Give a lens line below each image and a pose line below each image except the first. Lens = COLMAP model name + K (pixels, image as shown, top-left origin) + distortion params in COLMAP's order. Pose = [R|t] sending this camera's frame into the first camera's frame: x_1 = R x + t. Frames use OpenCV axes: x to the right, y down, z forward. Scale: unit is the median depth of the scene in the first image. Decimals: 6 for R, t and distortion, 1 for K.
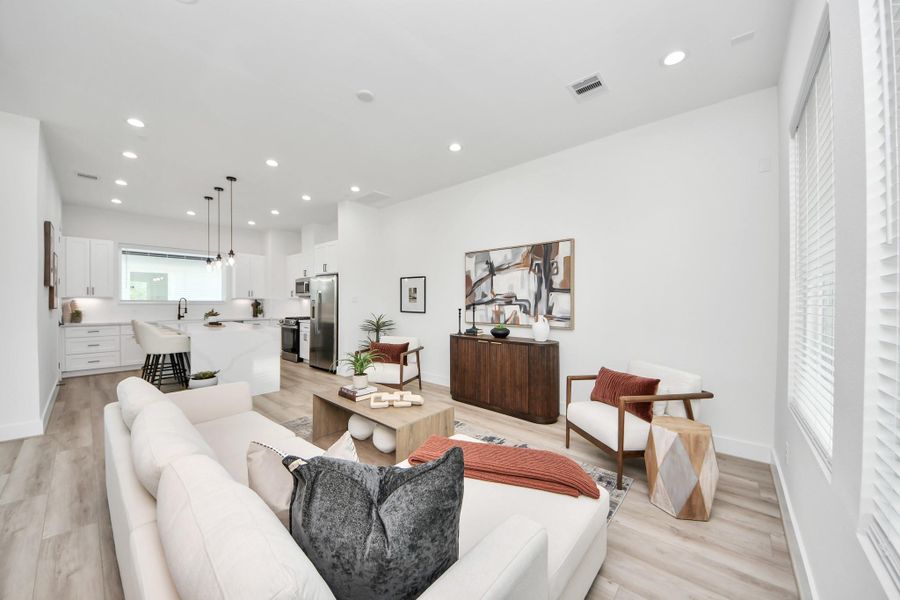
lens RADIAL K [[362.5, 0, 494.2], [0, 362.5, 306.5], [0, 0, 1]] dist [-0.016836, -0.001775]
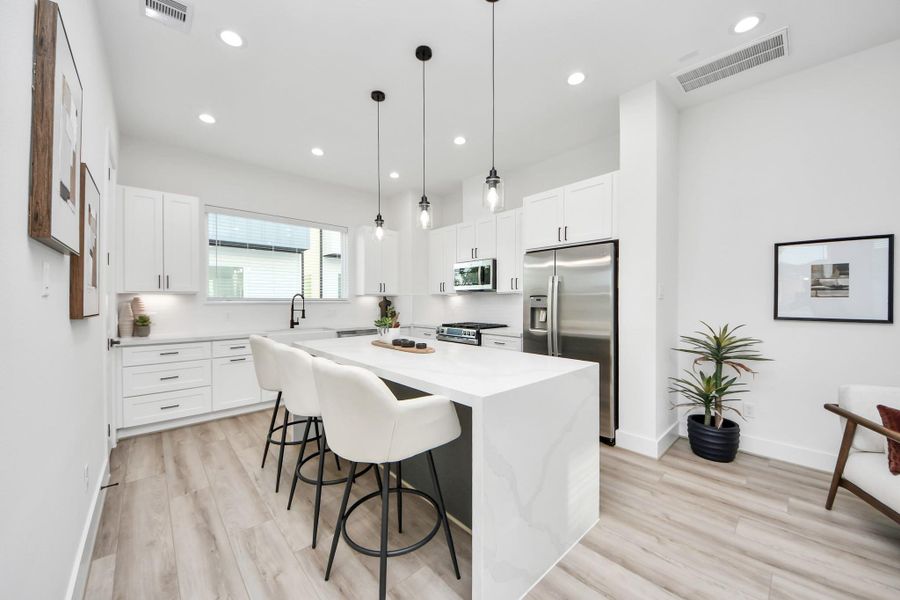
lens RADIAL K [[325.4, 0, 438.2], [0, 325.4, 305.6], [0, 0, 1]] dist [-0.016749, -0.003239]
pose [[0.990399, -0.002352, -0.138219, -0.631958], [0.002513, 0.999996, 0.000988, -0.003537], [0.138216, -0.001326, 0.990401, 0.548364]]
